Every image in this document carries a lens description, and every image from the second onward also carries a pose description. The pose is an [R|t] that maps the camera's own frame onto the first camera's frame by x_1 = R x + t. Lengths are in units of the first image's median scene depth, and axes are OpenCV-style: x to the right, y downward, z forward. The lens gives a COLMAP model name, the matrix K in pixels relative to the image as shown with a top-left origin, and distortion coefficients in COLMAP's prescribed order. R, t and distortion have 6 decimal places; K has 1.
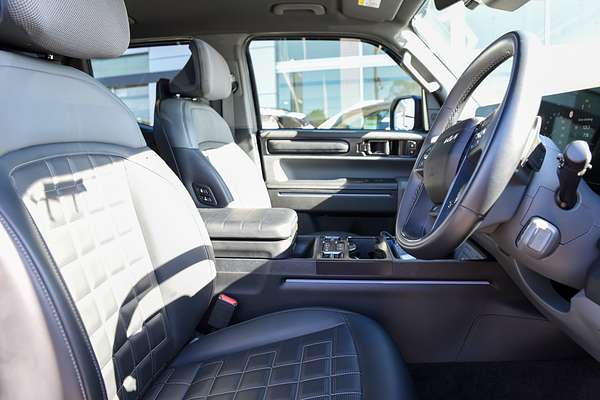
lens RADIAL K [[438.5, 0, 300.0], [0, 438.5, 200.0], [0, 0, 1]] dist [-0.154756, 0.121506]
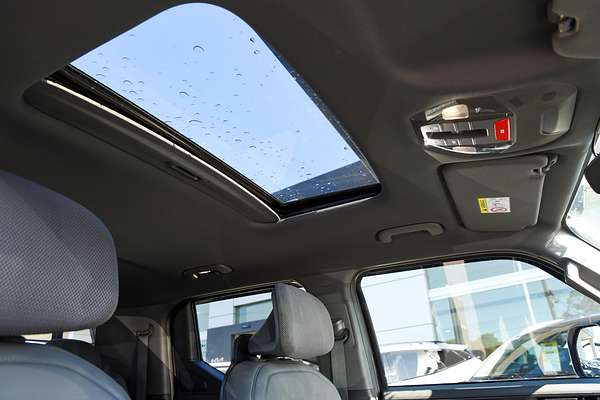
lens RADIAL K [[438.5, 0, 300.0], [0, 438.5, 200.0], [0, 0, 1]] dist [-0.154756, 0.121506]
pose [[0.932551, -0.175125, -0.315721, 0.065615], [-0.006206, 0.866576, -0.499006, -0.080229], [0.360985, 0.467308, 0.807040, 0.212184]]
